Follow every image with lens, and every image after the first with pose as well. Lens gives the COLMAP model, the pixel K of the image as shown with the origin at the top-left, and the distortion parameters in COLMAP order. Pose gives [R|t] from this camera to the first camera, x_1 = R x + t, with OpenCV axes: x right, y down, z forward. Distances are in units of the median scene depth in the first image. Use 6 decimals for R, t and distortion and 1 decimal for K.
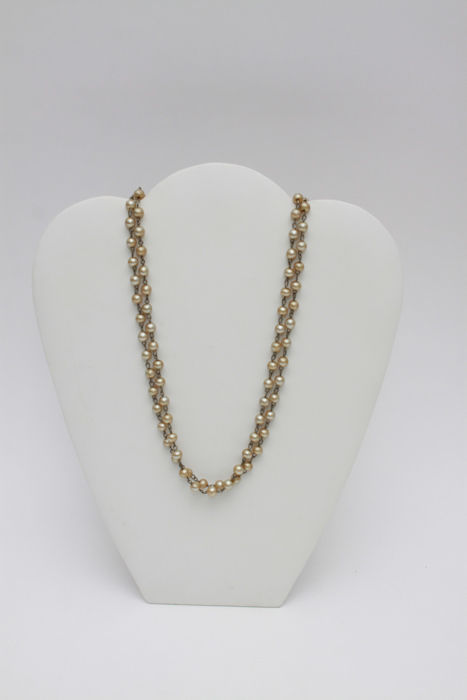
lens RADIAL K [[1136.1, 0, 234.0], [0, 1136.1, 350.0], [0, 0, 1]] dist [-0.040828, 0.000000]
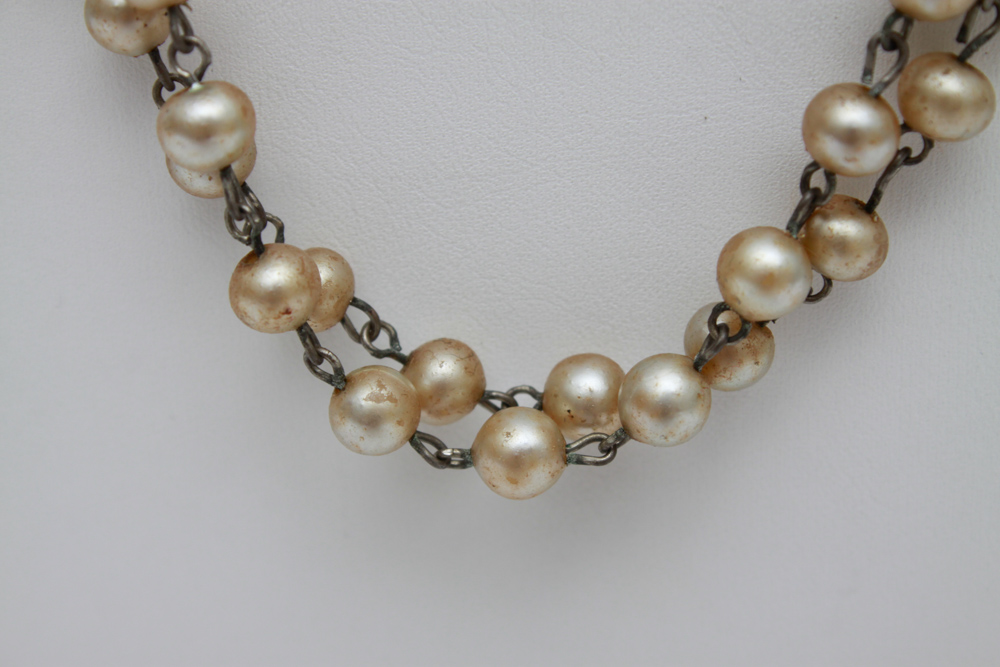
lens RADIAL K [[2527.8, 0, 499.8], [0, 2527.8, 333.3], [0, 0, 1]] dist [-0.036647, 0.000000]
pose [[0.999367, 0.025642, -0.024668, -0.015945], [-0.021377, 0.986907, 0.159869, 0.074919], [0.028444, -0.159240, 0.986830, 0.778874]]
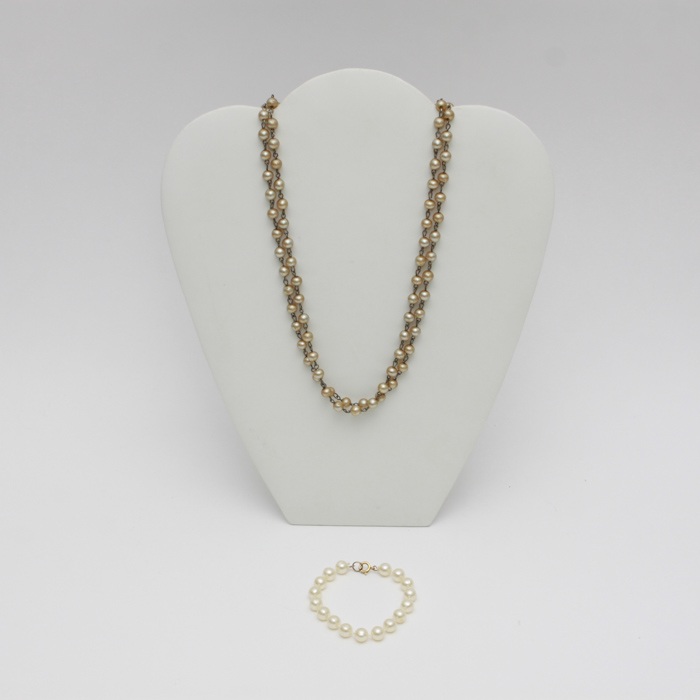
lens RADIAL K [[1476.0, 0, 349.4], [0, 1476.0, 349.3], [0, 0, 1]] dist [0.030254, 0.000000]
pose [[0.999671, -0.018876, -0.017364, -0.002244], [0.020928, 0.991714, 0.126749, -0.087283], [0.014827, -0.127071, 0.991783, -0.234816]]
